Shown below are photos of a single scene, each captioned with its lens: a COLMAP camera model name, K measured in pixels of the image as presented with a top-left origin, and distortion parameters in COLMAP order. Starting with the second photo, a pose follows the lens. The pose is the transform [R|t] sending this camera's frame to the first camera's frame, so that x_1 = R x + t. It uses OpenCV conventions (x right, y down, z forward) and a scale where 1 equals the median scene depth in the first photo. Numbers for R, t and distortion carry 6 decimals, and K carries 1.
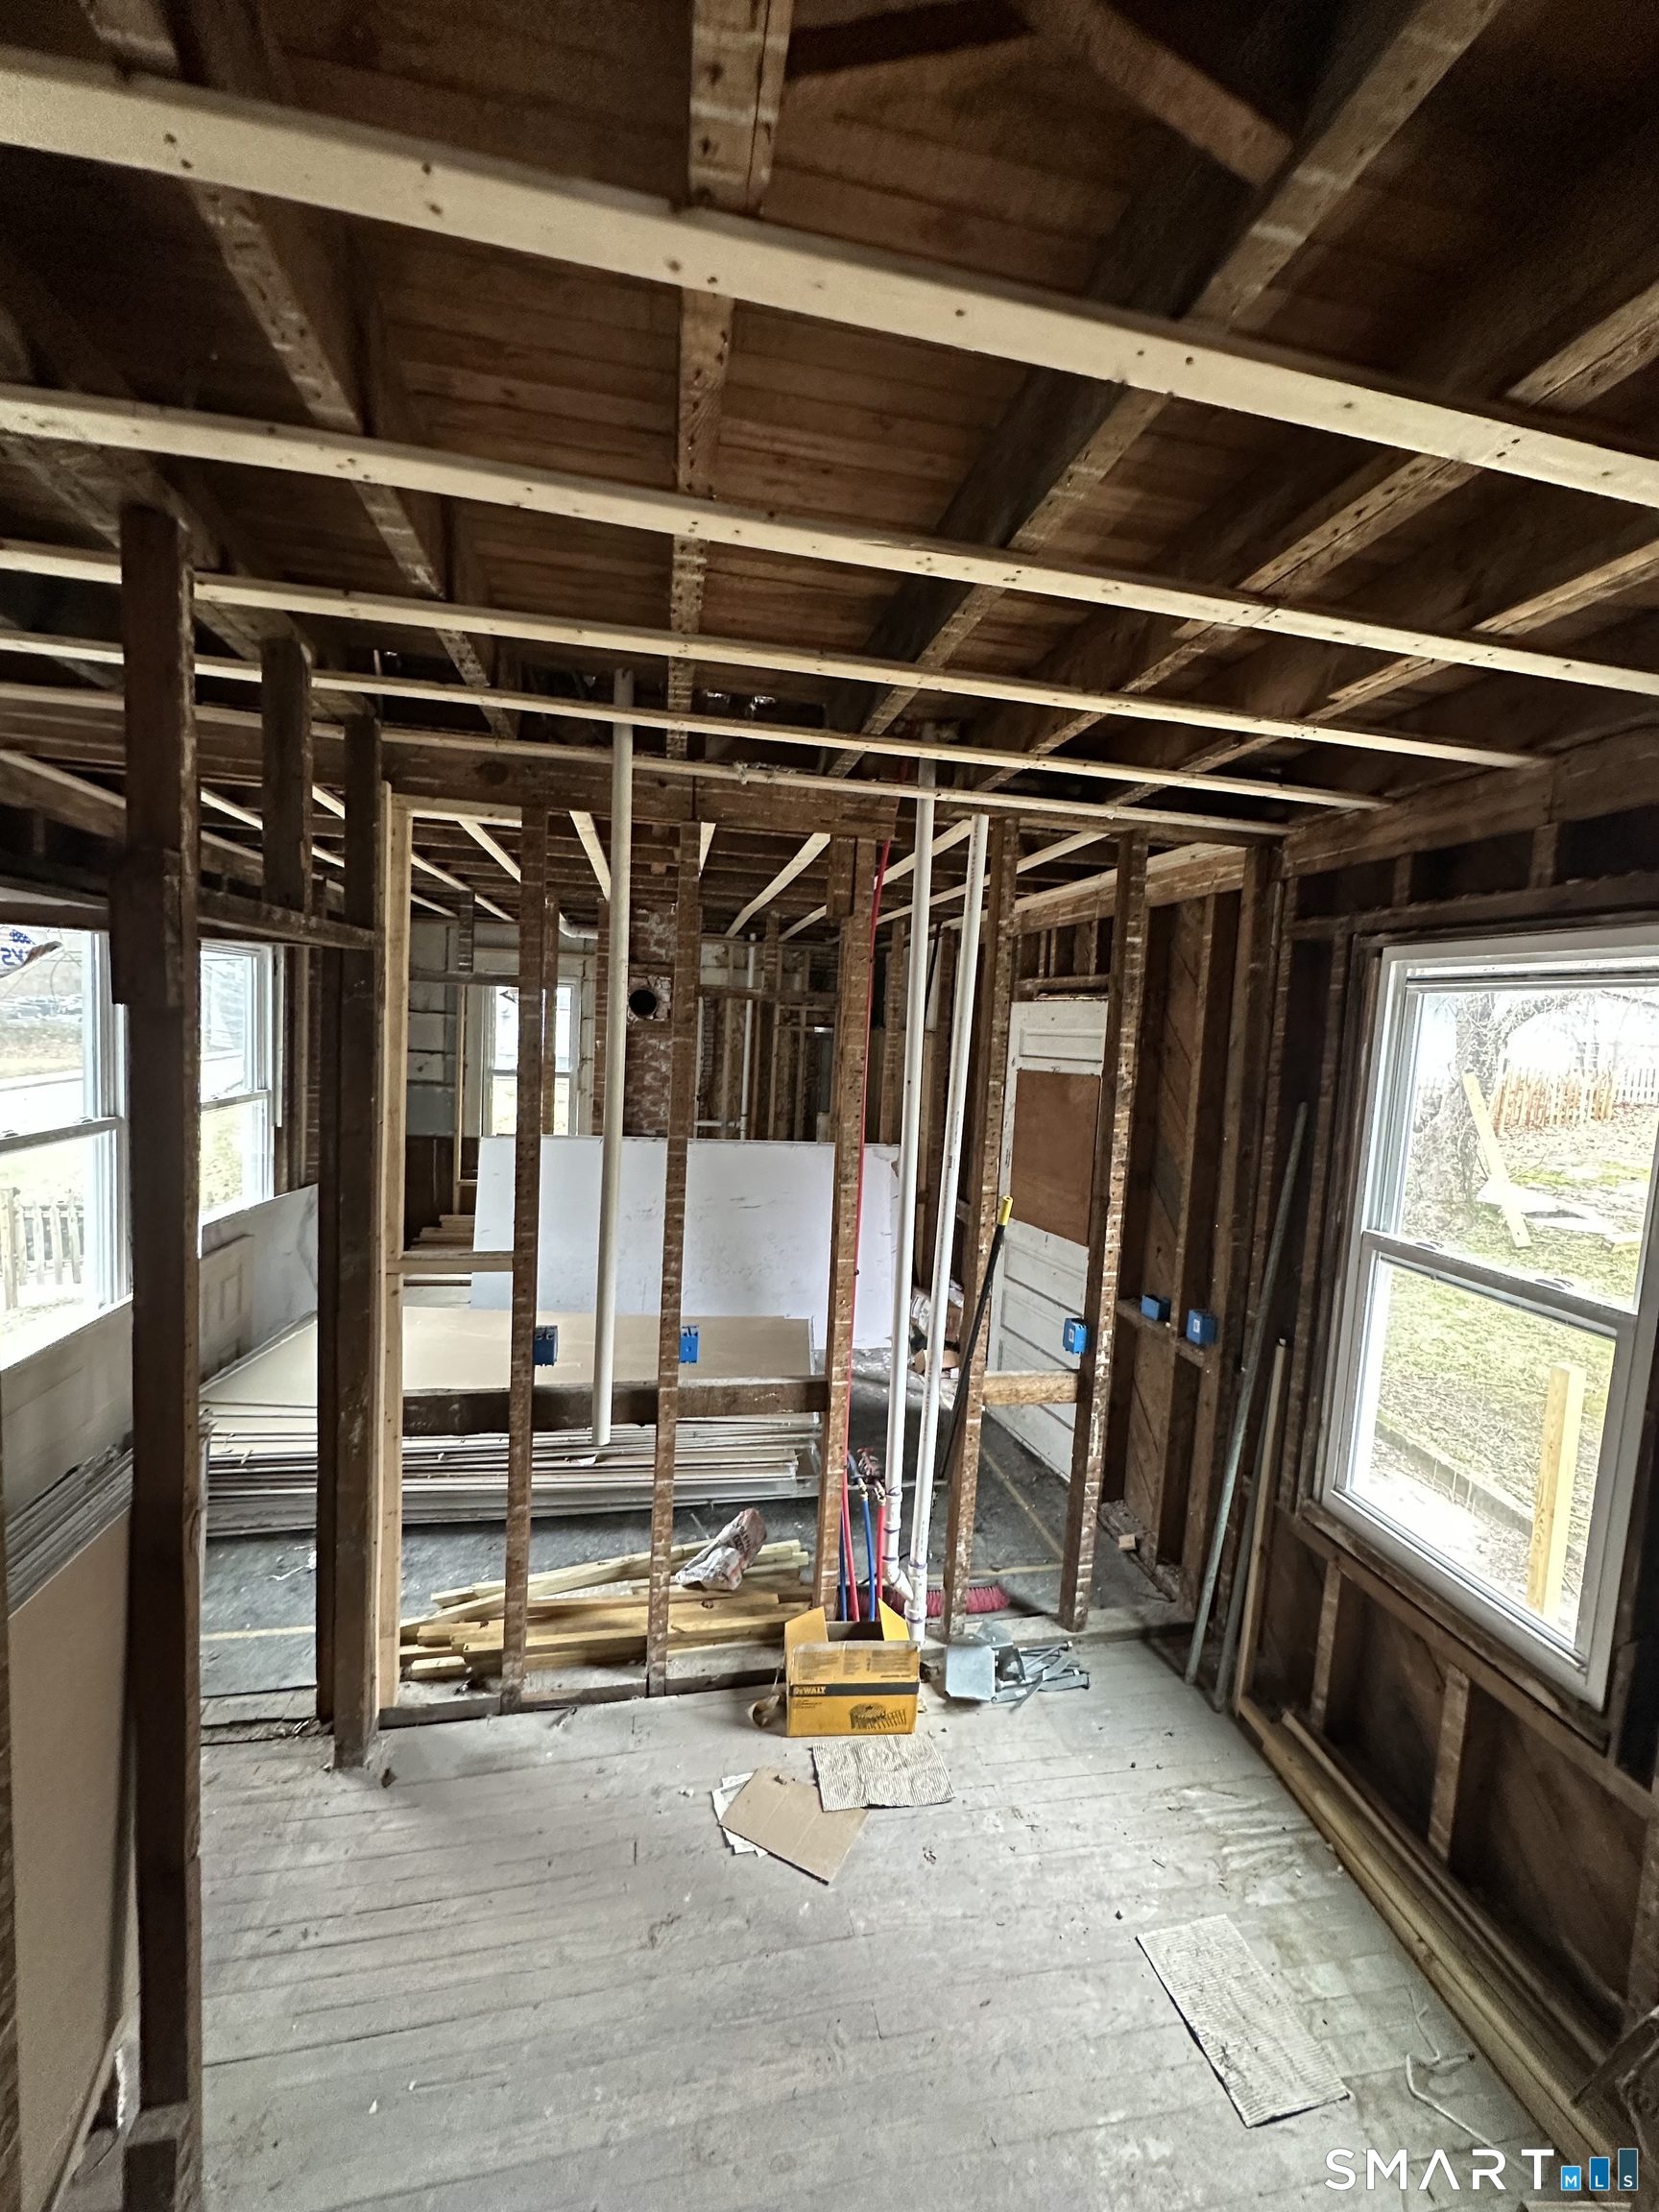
lens RADIAL K [[878.3, 0, 834.1], [0, 878.3, 1105.6], [0, 0, 1]] dist [-0.004467, 0.001146]
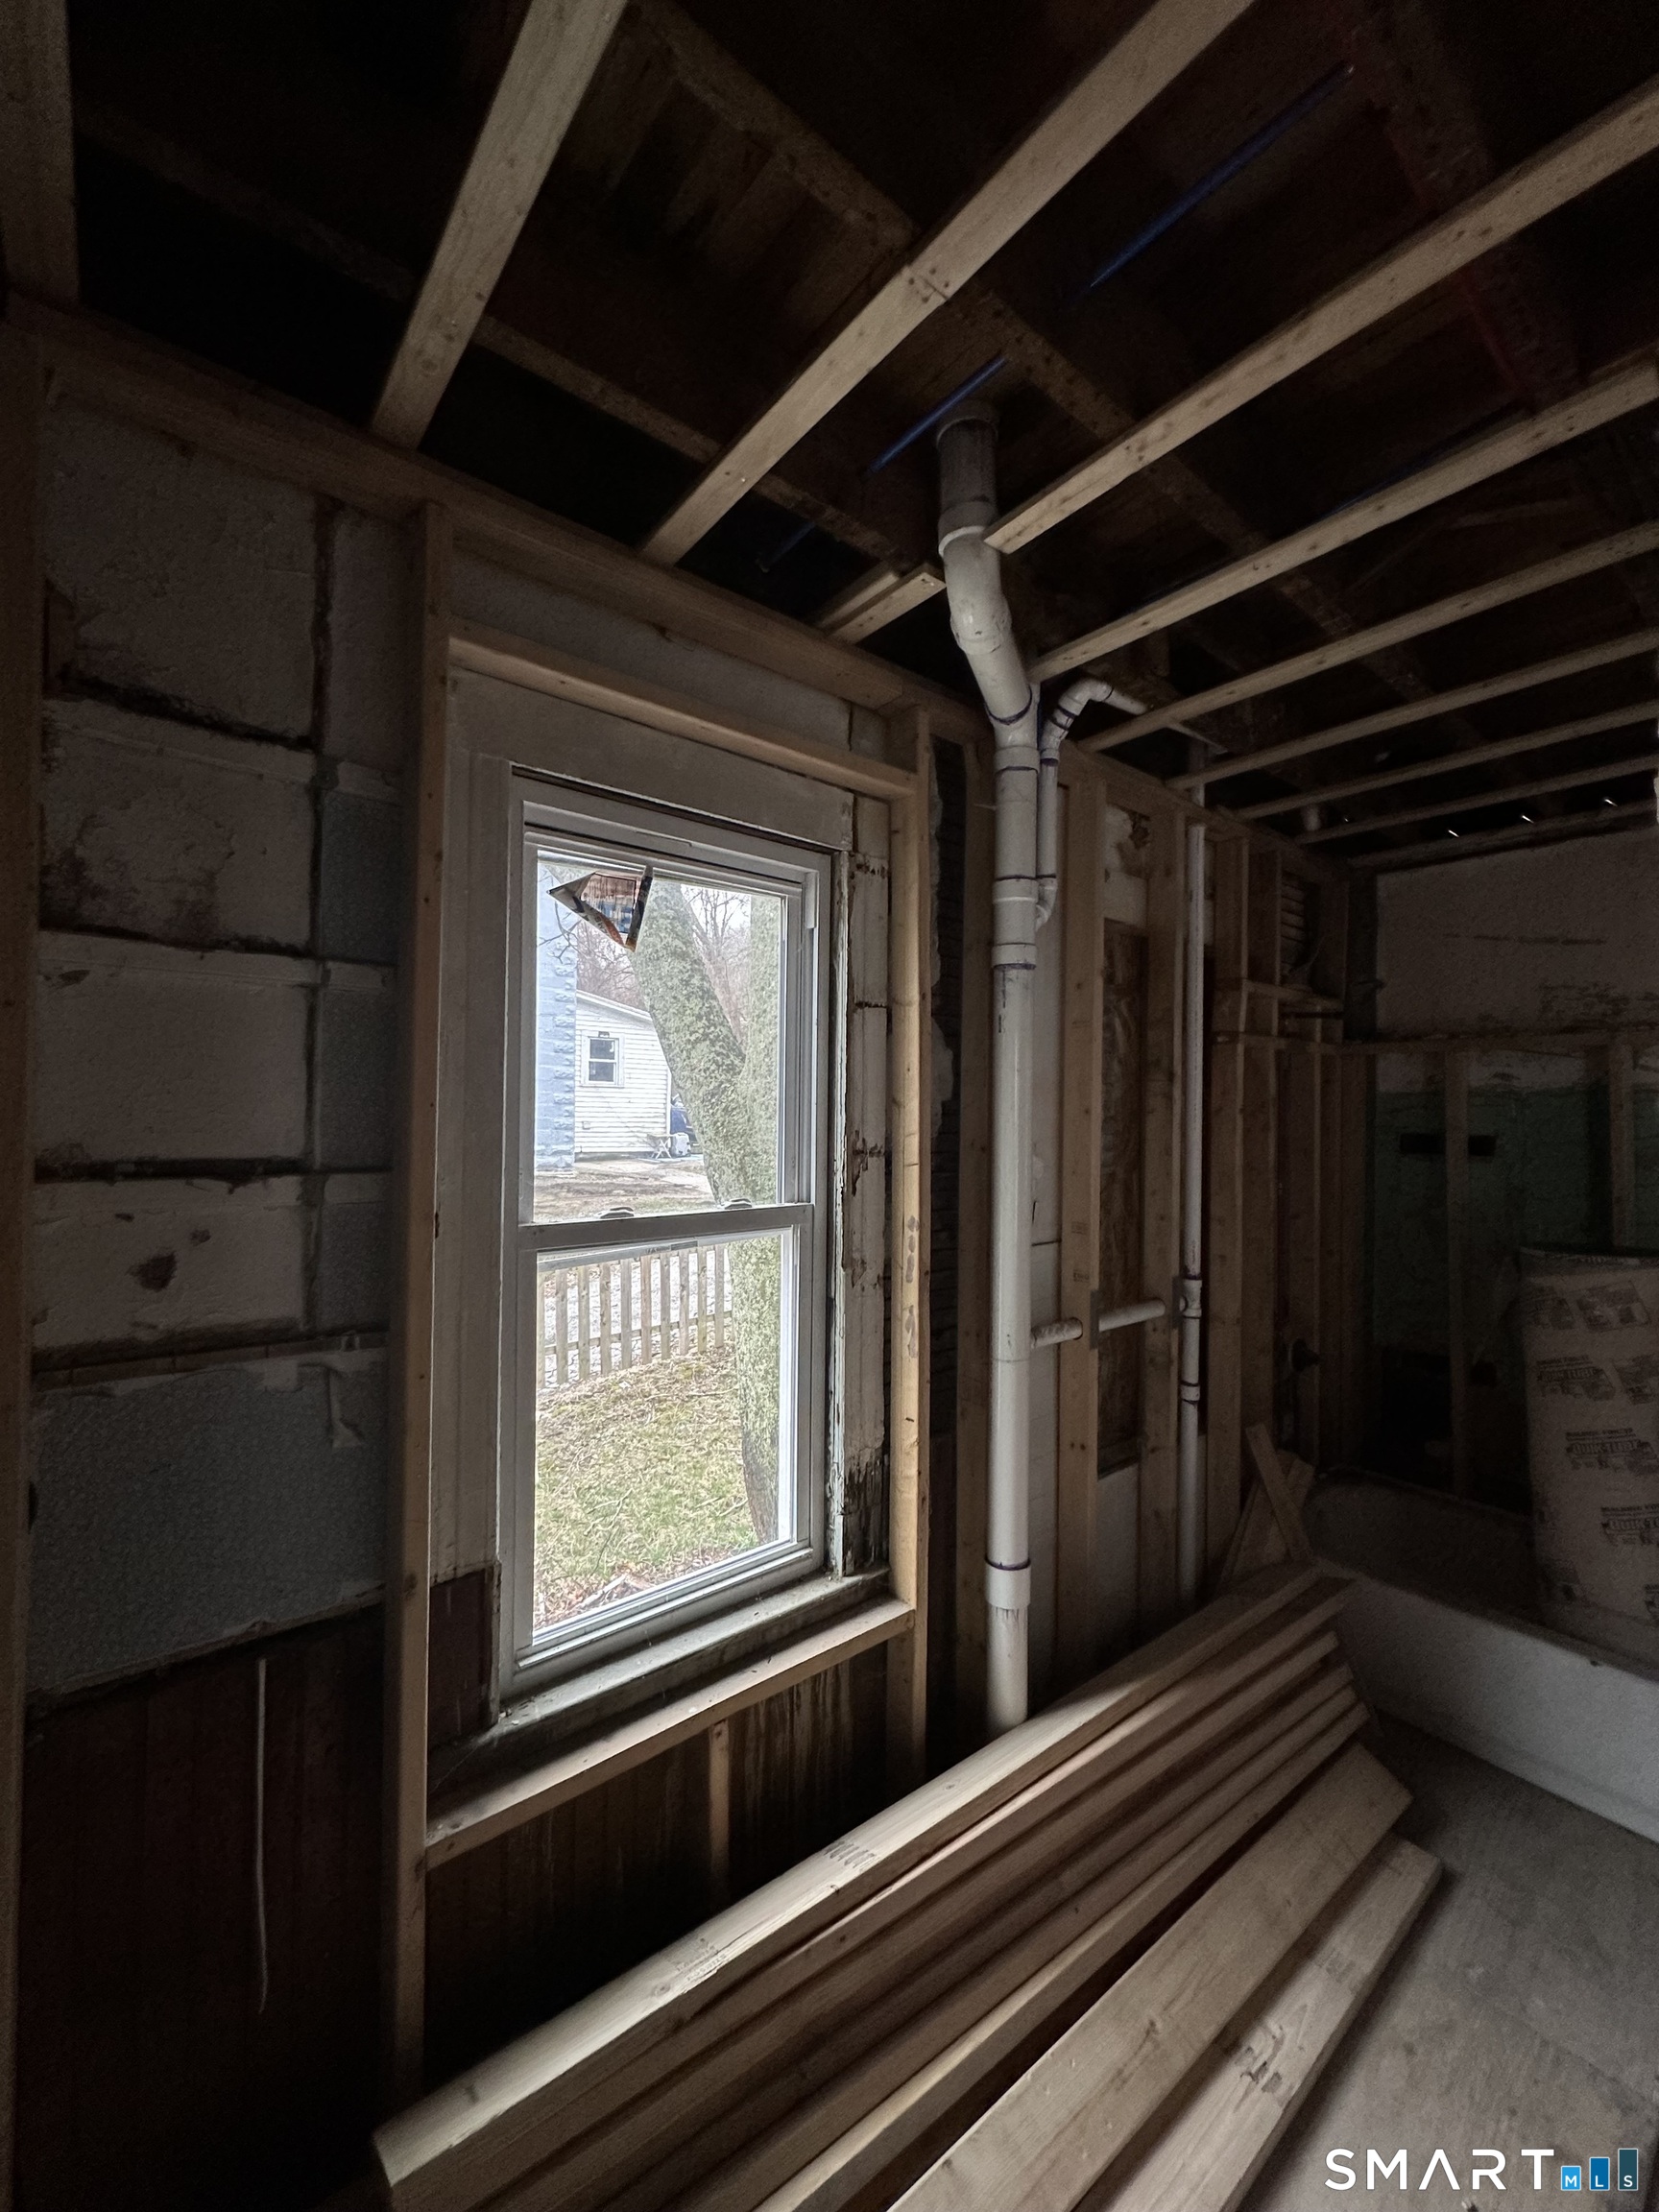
lens RADIAL K [[878.3, 0, 832.0], [0, 878.3, 1103.9], [0, 0, 1]] dist [-0.004467, 0.001146]
pose [[0.887531, -0.041649, 0.458862, -0.434282], [0.076185, 0.995463, -0.057001, -0.055267], [-0.454407, 0.085549, 0.886677, 0.789350]]
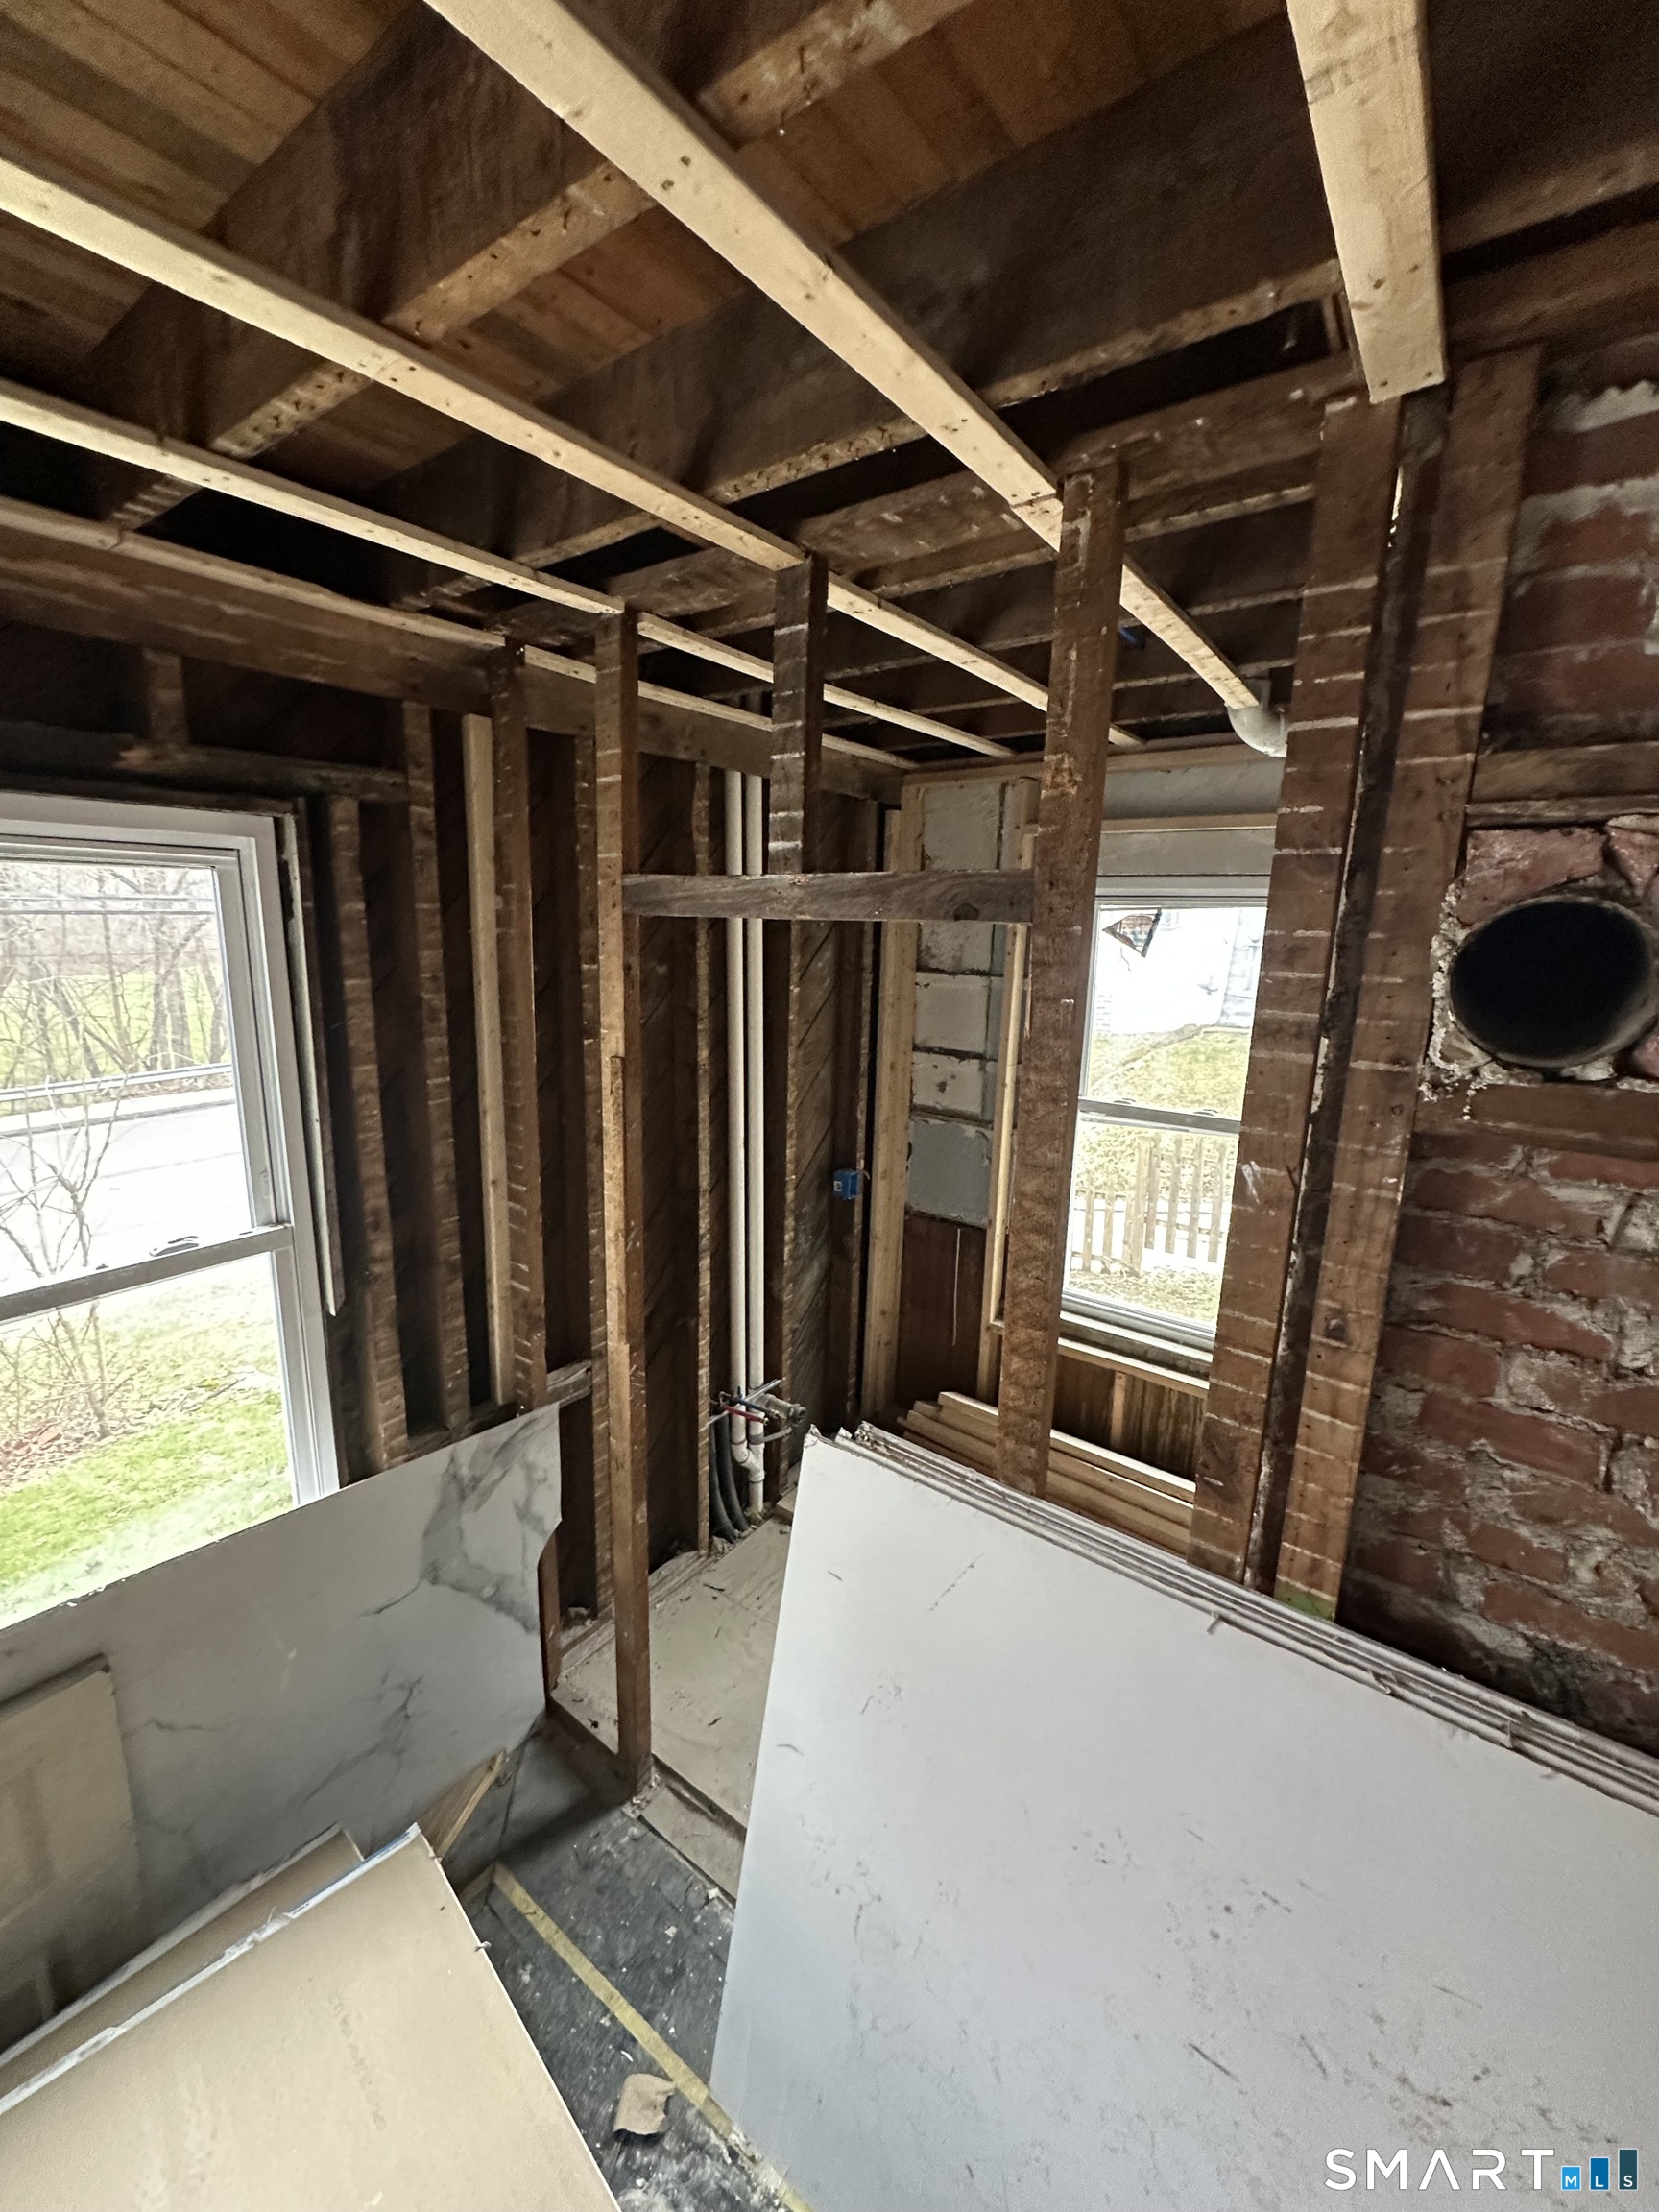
lens RADIAL K [[878.3, 0, 833.6], [0, 878.3, 1103.4], [0, 0, 1]] dist [-0.004467, 0.001146]
pose [[0.670799, 0.112646, -0.733034, -0.145148], [-0.050422, 0.993038, 0.106461, -0.083118], [0.739923, -0.034453, 0.671809, 0.619565]]
